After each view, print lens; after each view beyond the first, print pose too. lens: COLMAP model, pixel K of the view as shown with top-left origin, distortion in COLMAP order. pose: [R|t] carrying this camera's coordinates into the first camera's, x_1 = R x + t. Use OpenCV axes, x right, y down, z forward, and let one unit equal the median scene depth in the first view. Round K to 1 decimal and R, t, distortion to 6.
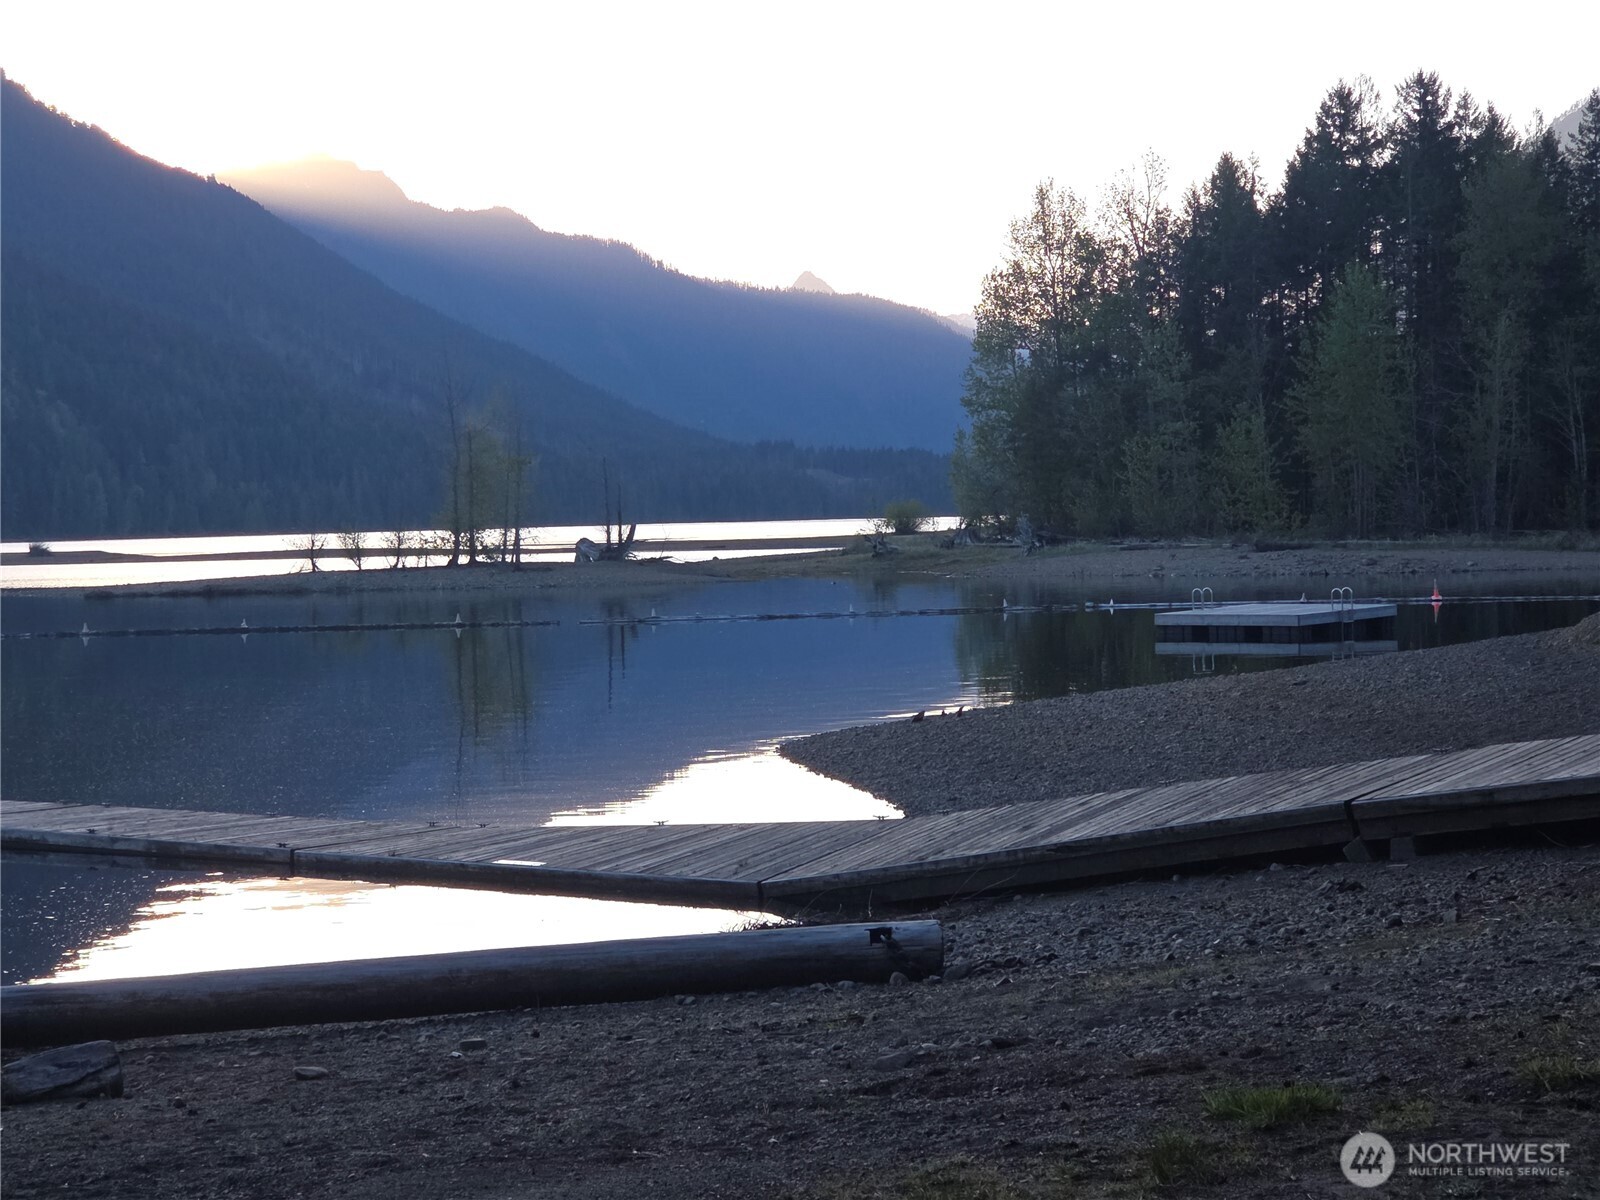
lens RADIAL K [[3444.9, 0, 799.1], [0, 3444.9, 606.7], [0, 0, 1]] dist [-0.317249, 0.000000]
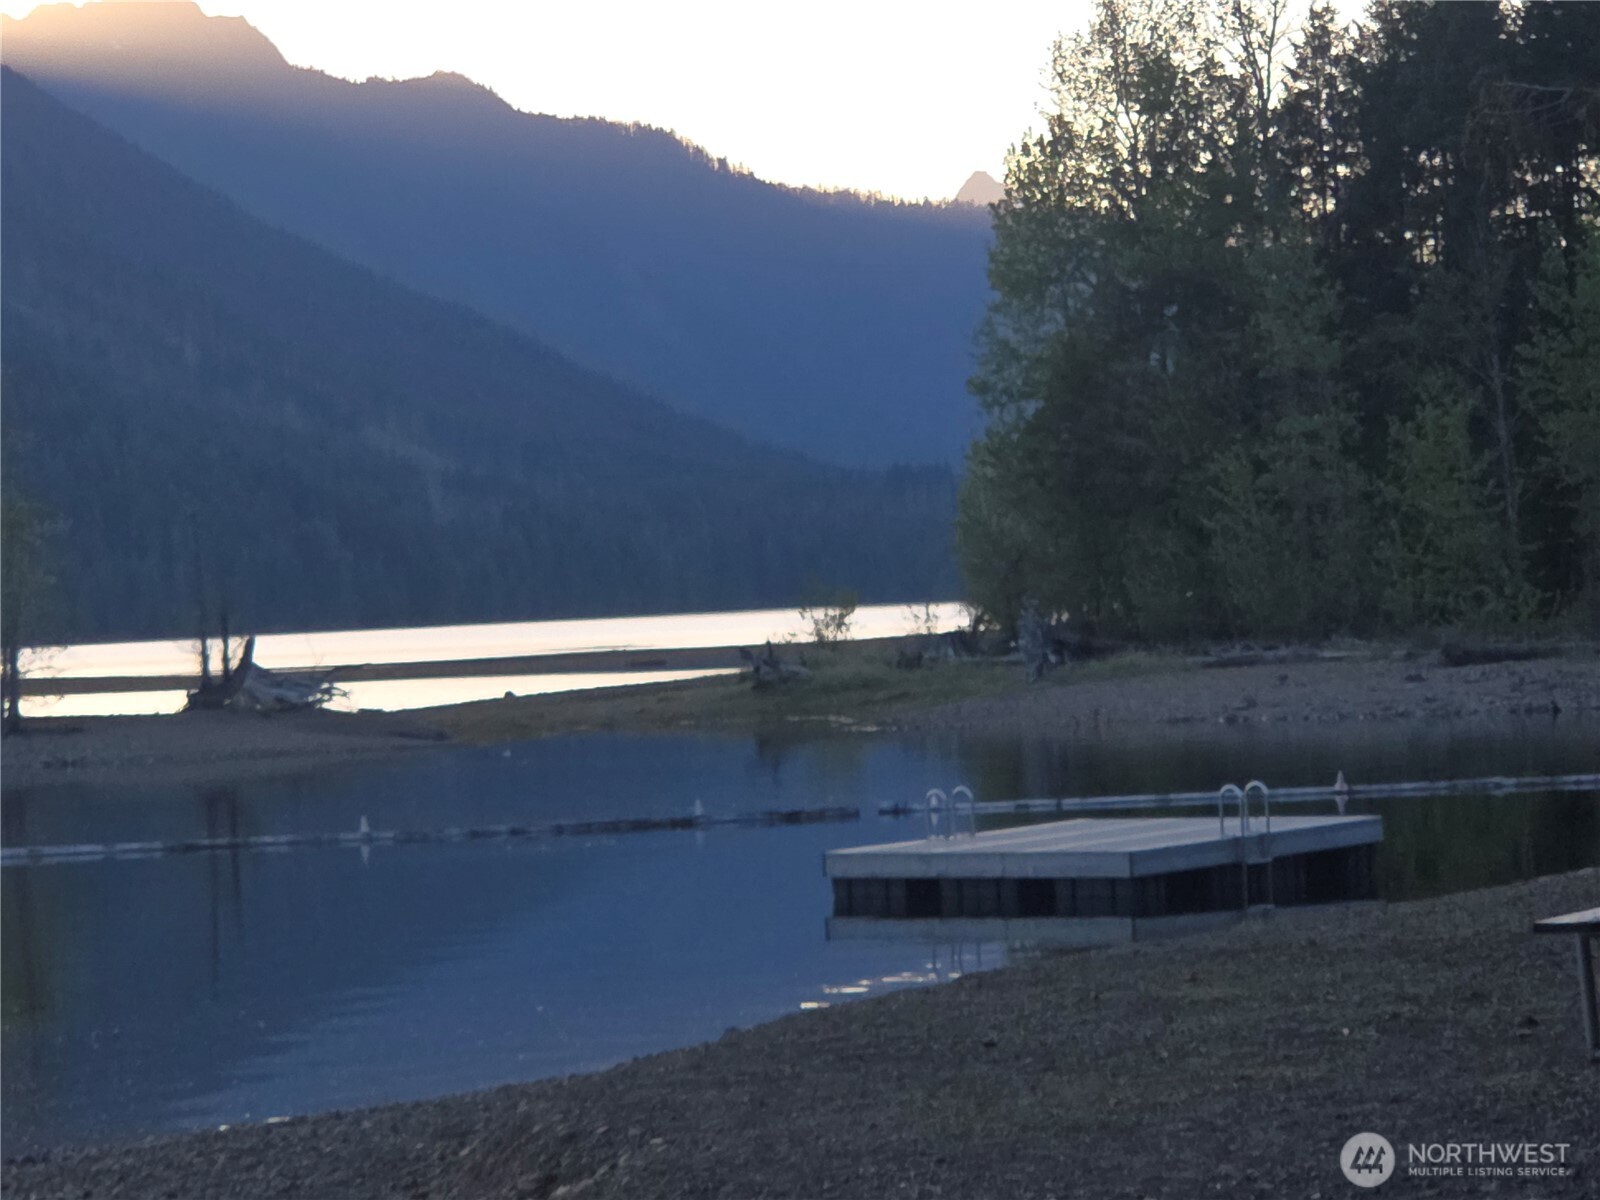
lens RADIAL K [[5938.4, 0, 798.8], [0, 5938.4, 590.7], [0, 0, 1]] dist [-0.671991, 0.000000]
pose [[0.999320, -0.021813, -0.029722, 0.057150], [0.021005, 0.999409, -0.027226, -0.004943], [0.030299, 0.026583, 0.999187, 0.112509]]
